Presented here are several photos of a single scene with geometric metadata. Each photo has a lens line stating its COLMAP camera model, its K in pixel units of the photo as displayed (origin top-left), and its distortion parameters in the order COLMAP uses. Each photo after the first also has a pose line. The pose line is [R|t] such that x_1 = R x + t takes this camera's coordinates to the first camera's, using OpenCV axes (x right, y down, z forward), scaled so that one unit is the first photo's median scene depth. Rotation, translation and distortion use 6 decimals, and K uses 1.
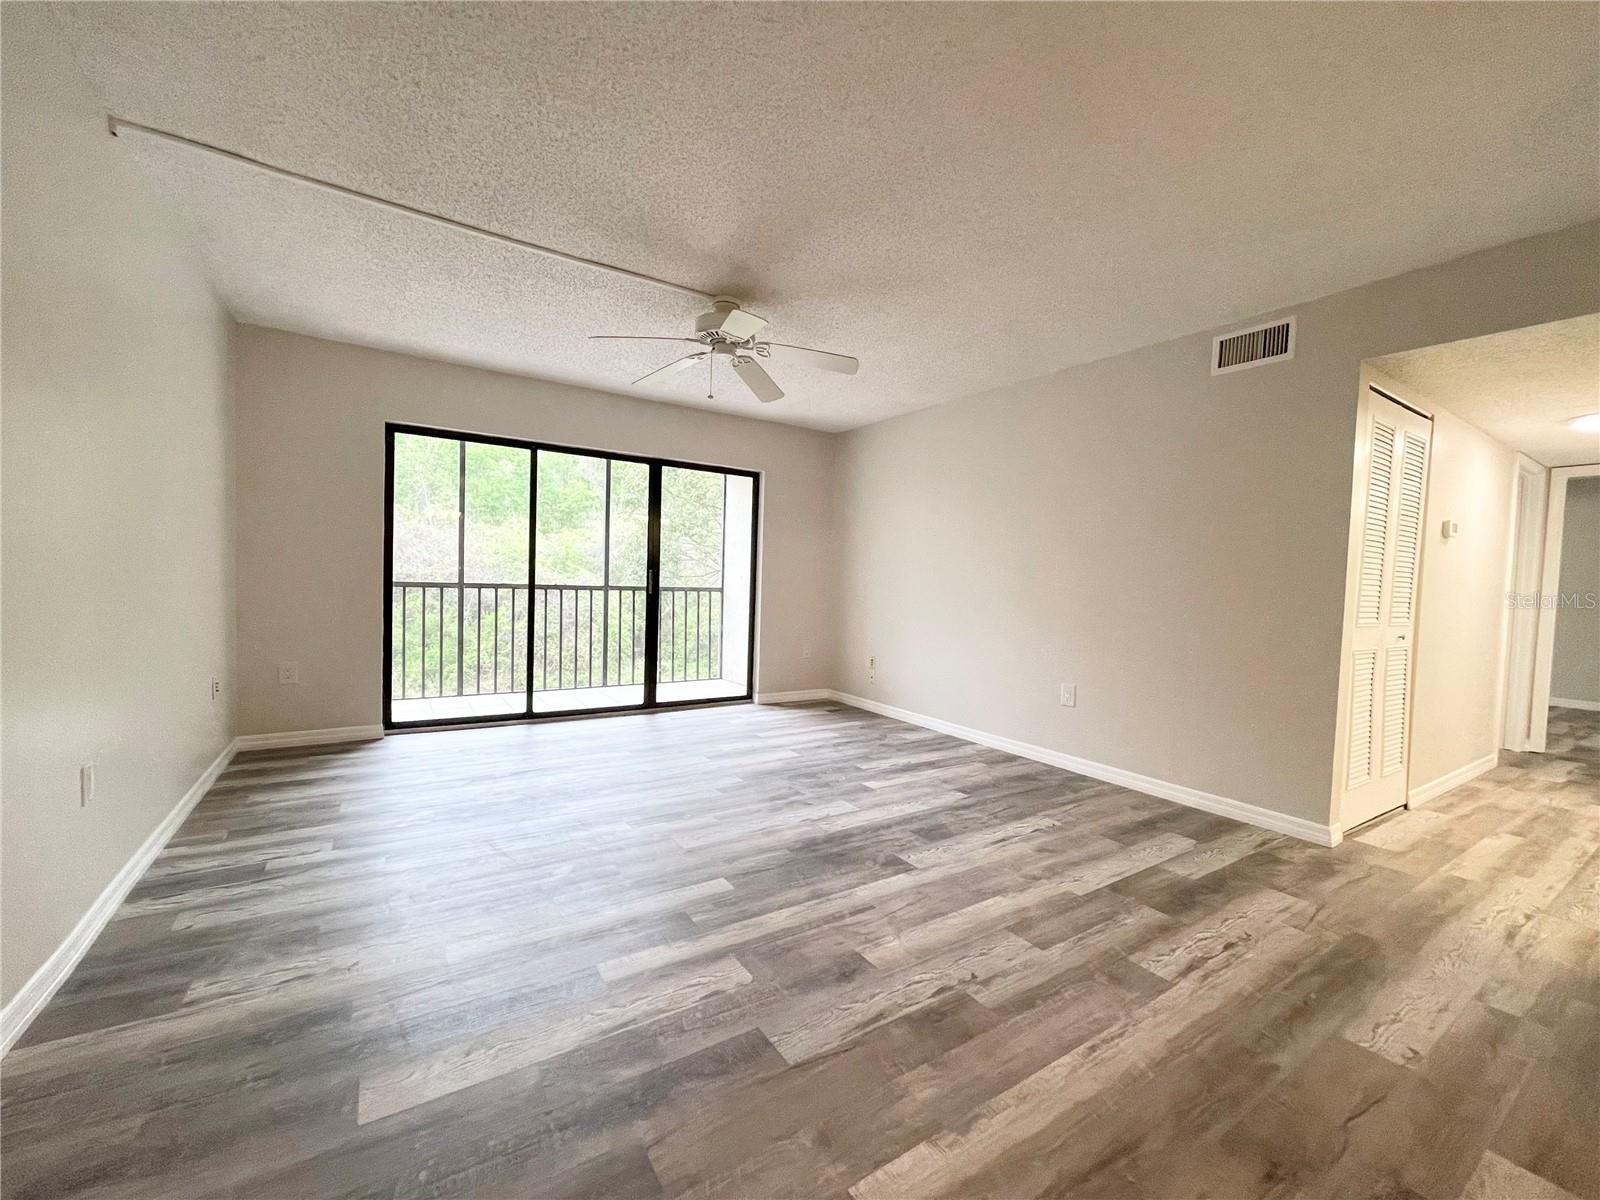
lens RADIAL K [[644.1, 0, 793.5], [0, 644.1, 604.1], [0, 0, 1]] dist [-0.003575, 0.000238]
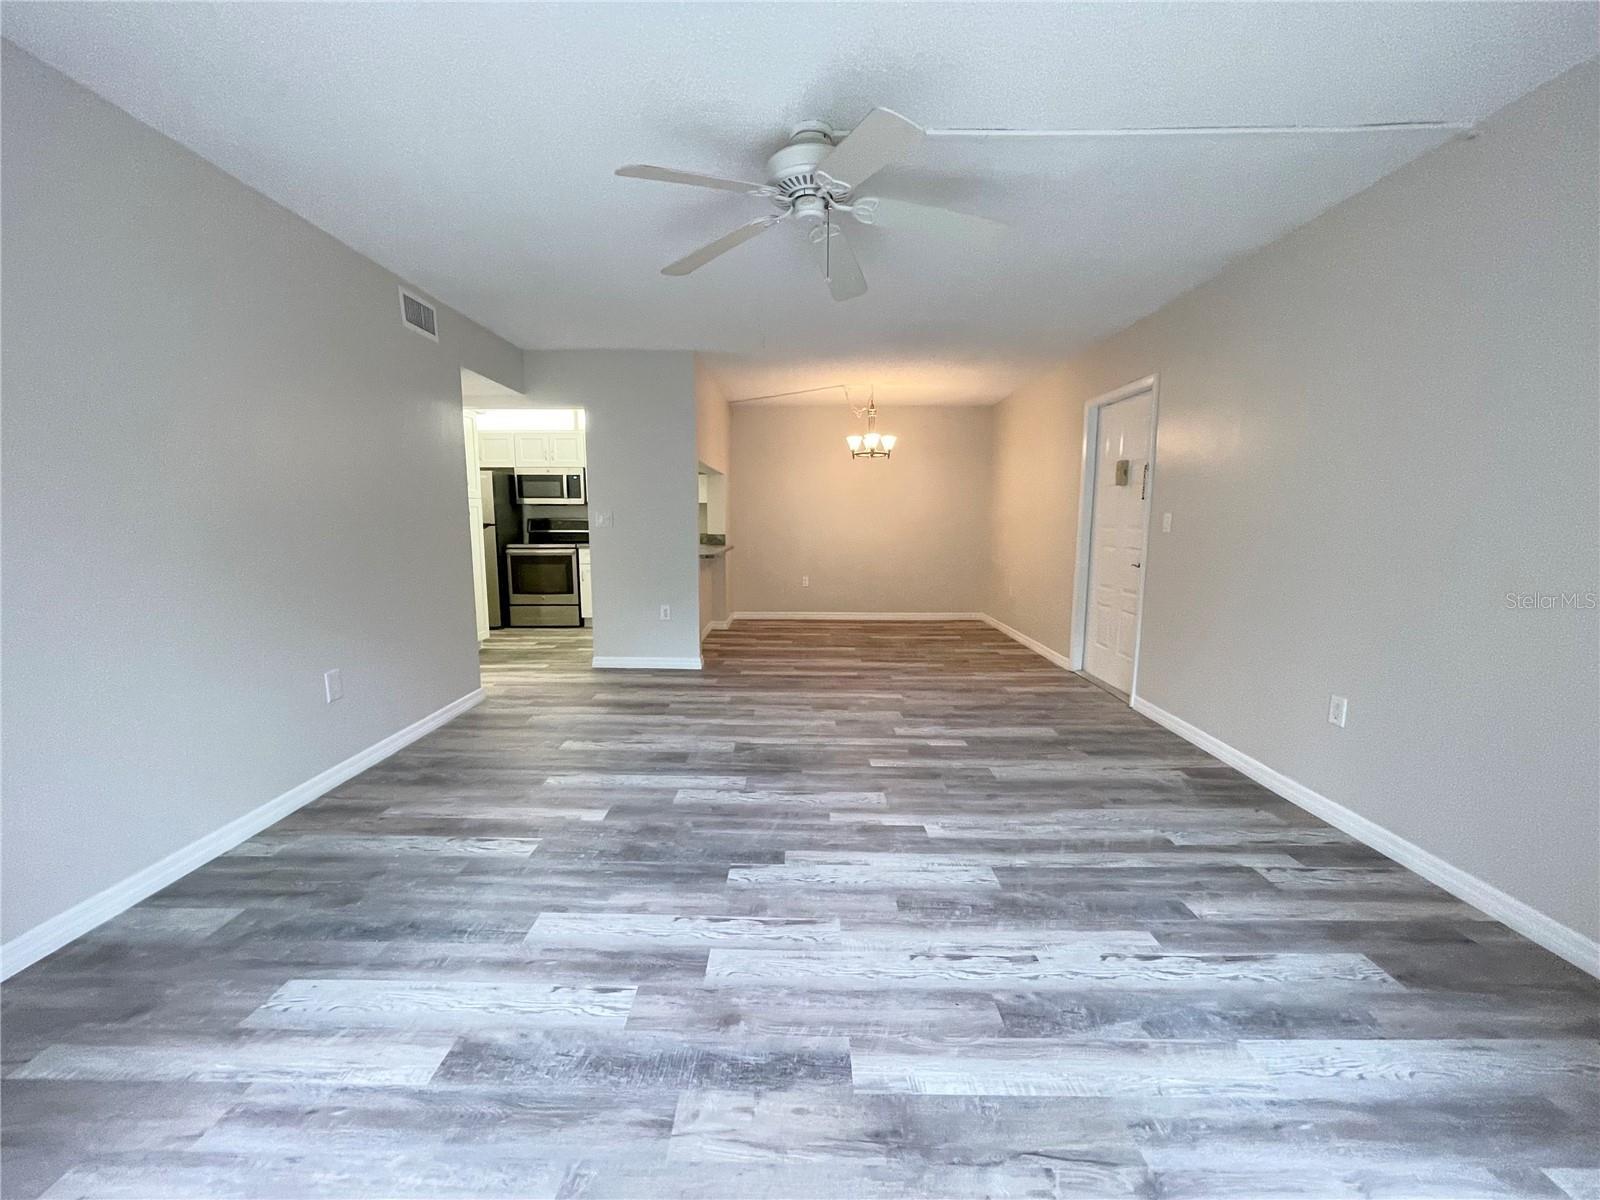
lens RADIAL K [[644.1, 0, 793.5], [0, 644.1, 604.1], [0, 0, 1]] dist [-0.003575, 0.000238]
pose [[-0.836223, -0.108617, 0.537525, -0.568054], [-0.007970, 0.982493, 0.186131, -0.129647], [-0.548331, 0.151363, -0.822449, 1.851914]]
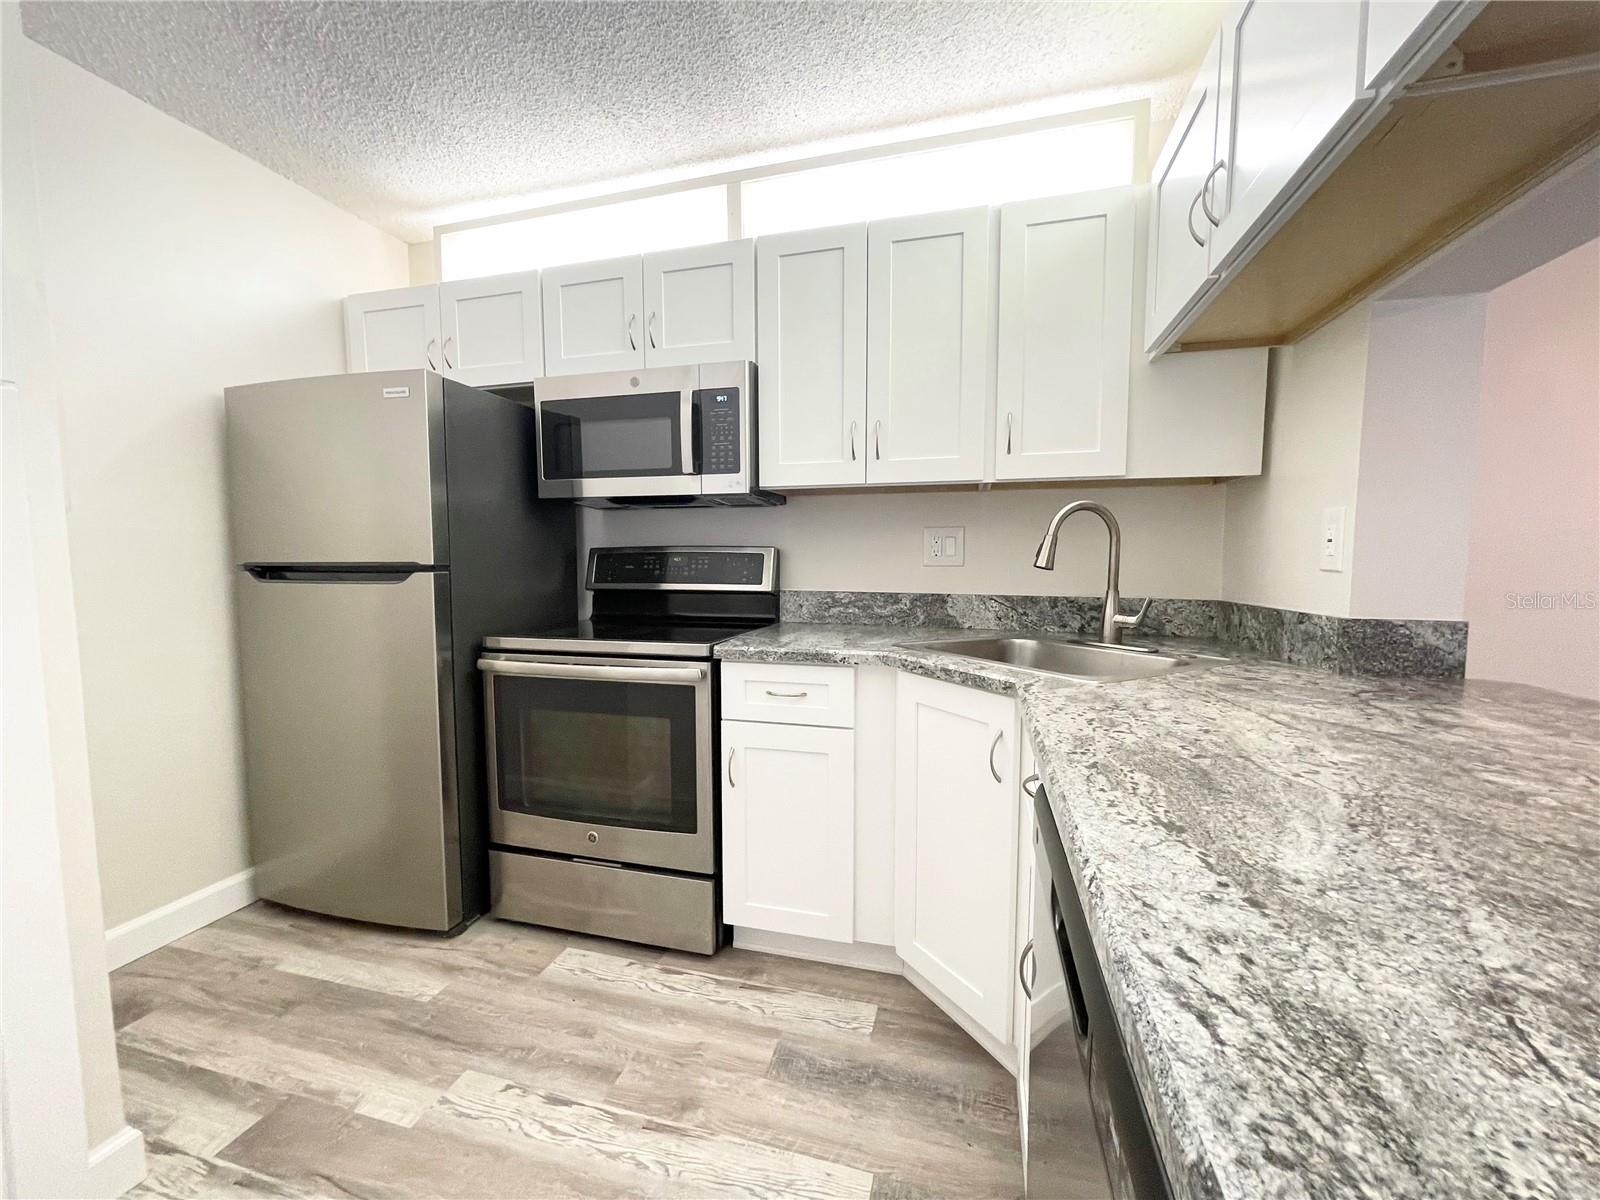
lens RADIAL K [[644.1, 0, 793.5], [0, 644.1, 604.1], [0, 0, 1]] dist [-0.003575, 0.000238]
pose [[-0.664623, -0.090121, 0.741724, 0.989796], [0.009076, 0.991652, 0.128620, -0.006537], [-0.747124, 0.092215, -0.658257, 0.573619]]
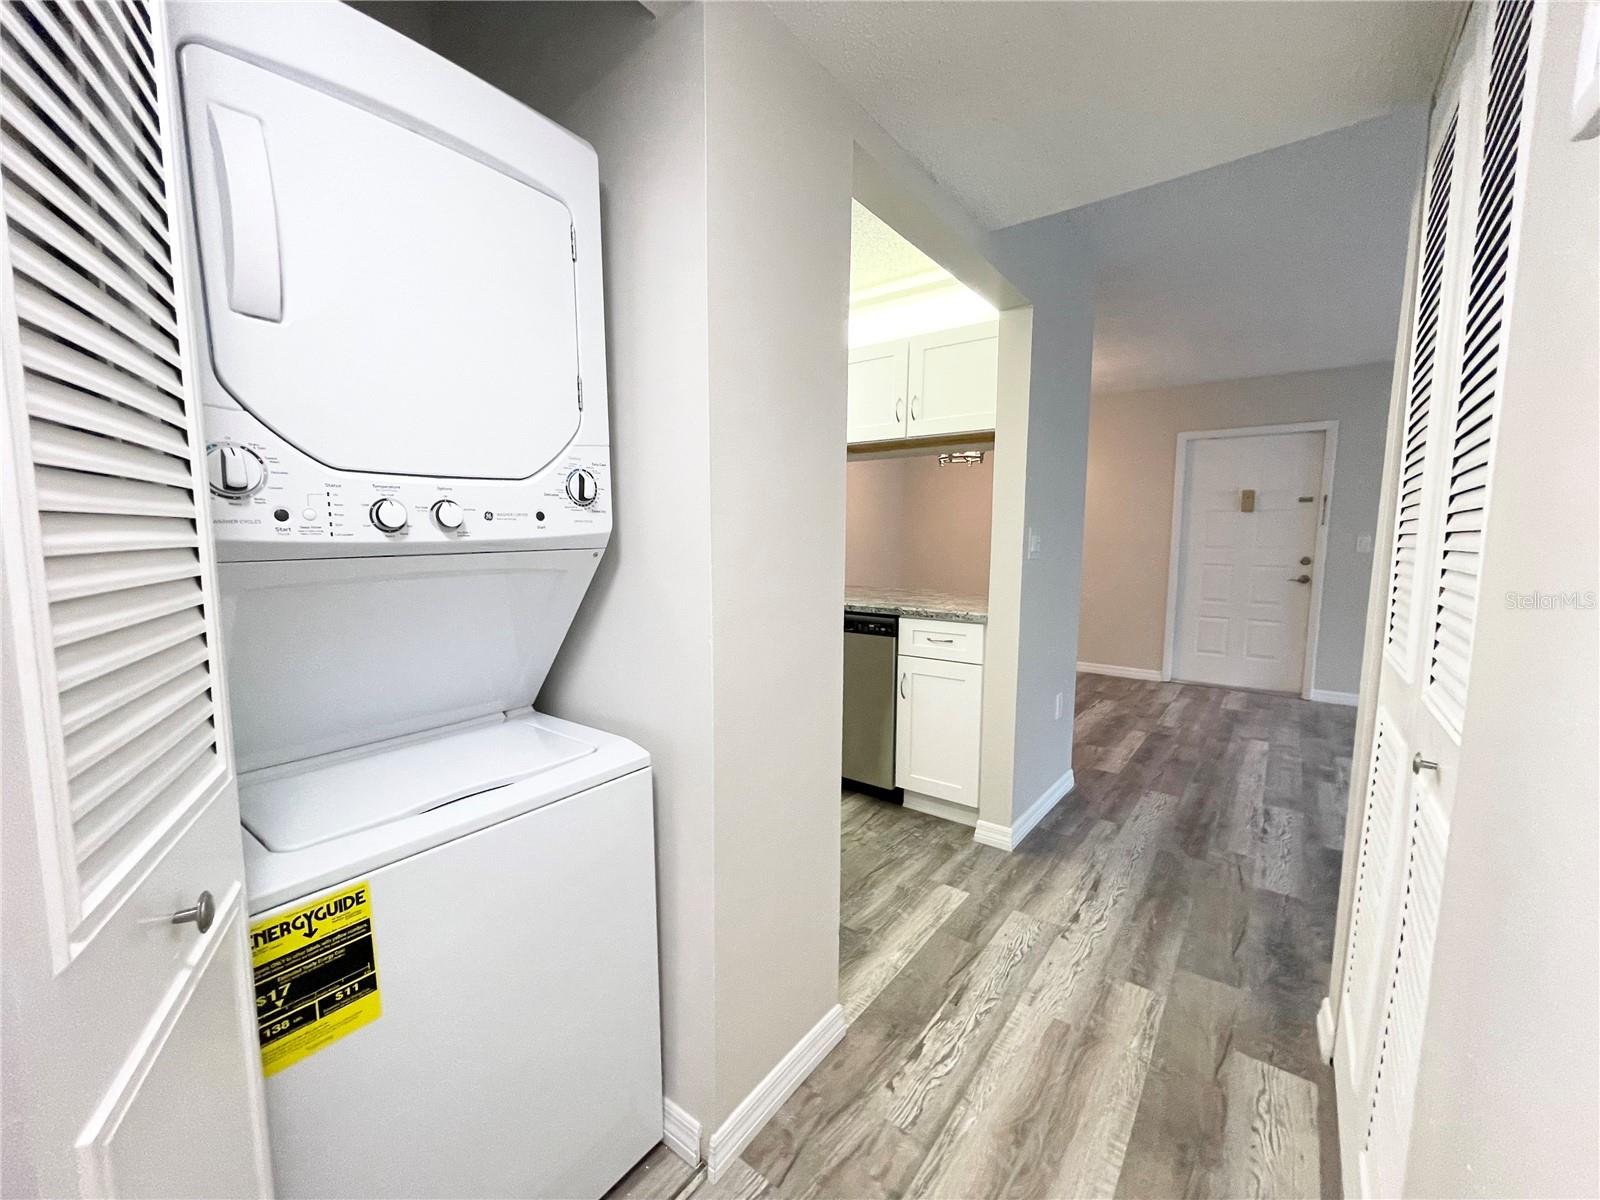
lens RADIAL K [[644.1, 0, 793.5], [0, 644.1, 604.1], [0, 0, 1]] dist [-0.003575, 0.000238]
pose [[-0.939364, -0.003640, -0.342902, 1.502437], [-0.051364, 0.990157, 0.130197, -0.038959], [0.339052, 0.139915, -0.930305, 1.348779]]
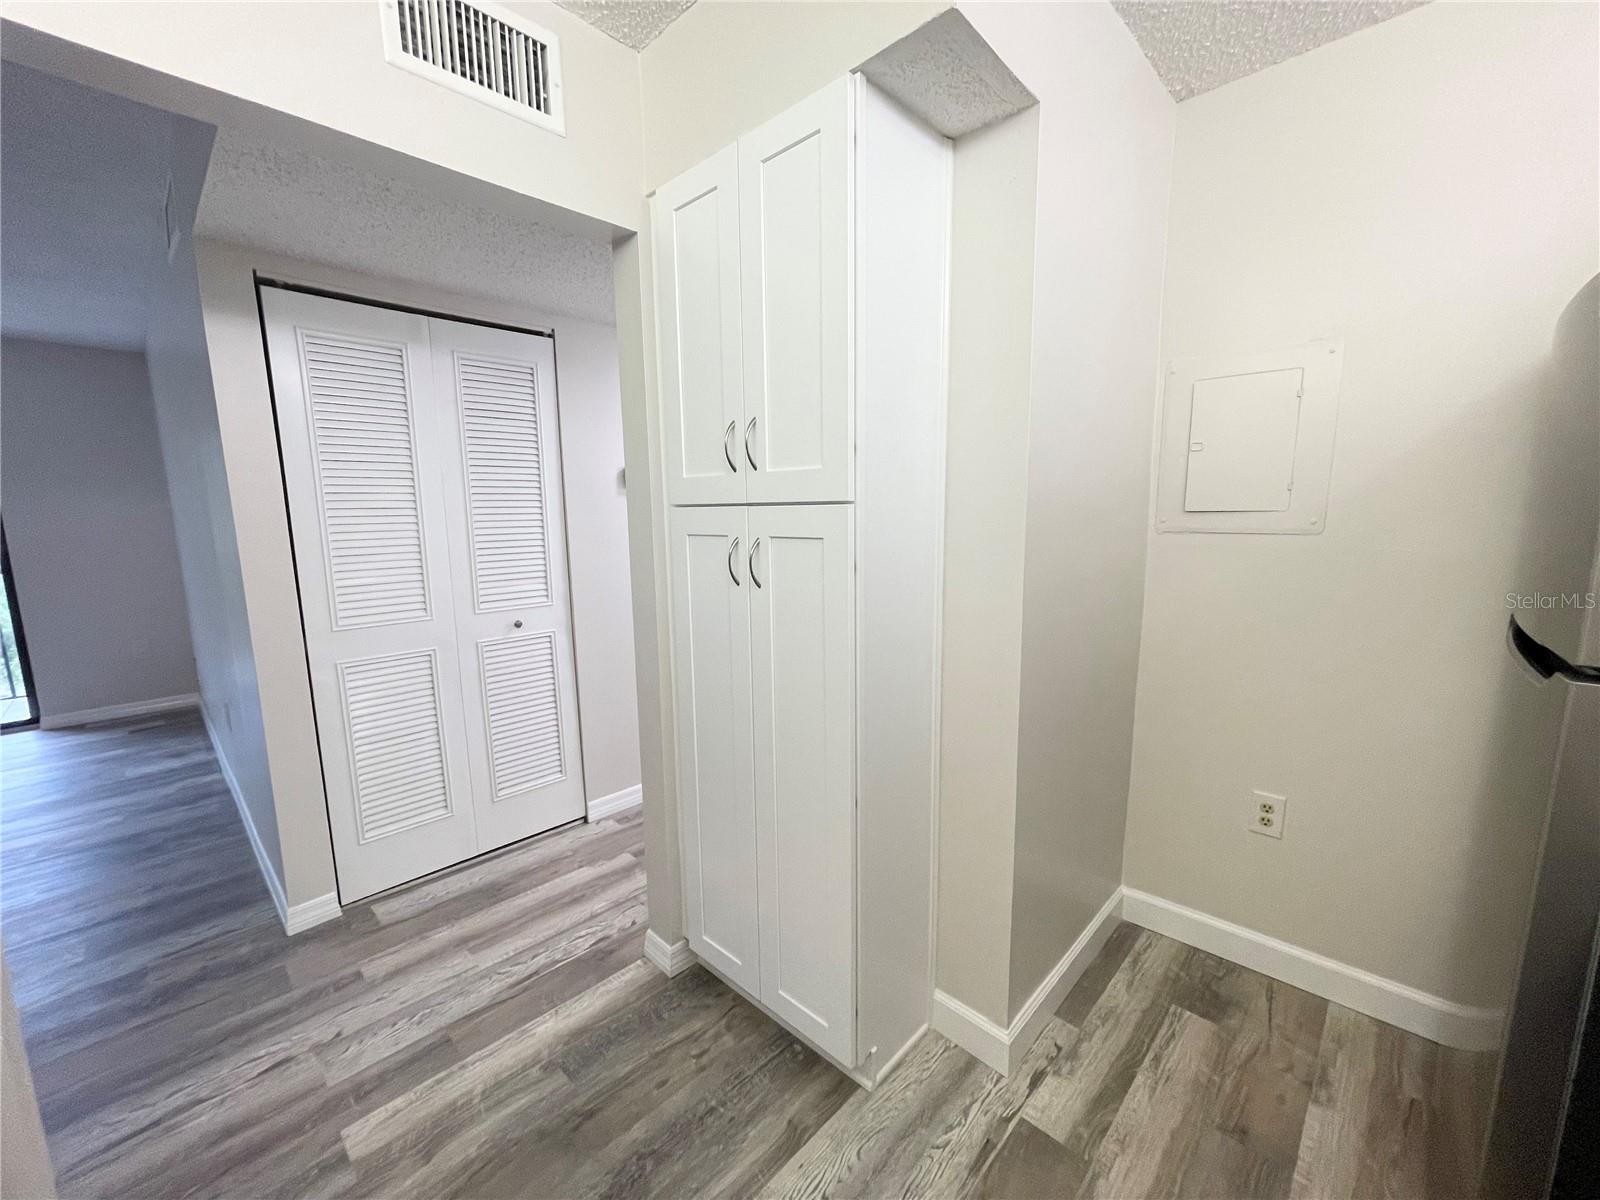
lens RADIAL K [[639.6, 0, 795.5], [0, 639.6, 603.4], [0, 0, 1]] dist [0.000044, -0.000288]
pose [[0.971165, -0.080927, 0.224251, 1.298803], [0.056292, 0.991866, 0.114161, -0.051729], [-0.231665, -0.098246, 0.967822, 0.196955]]
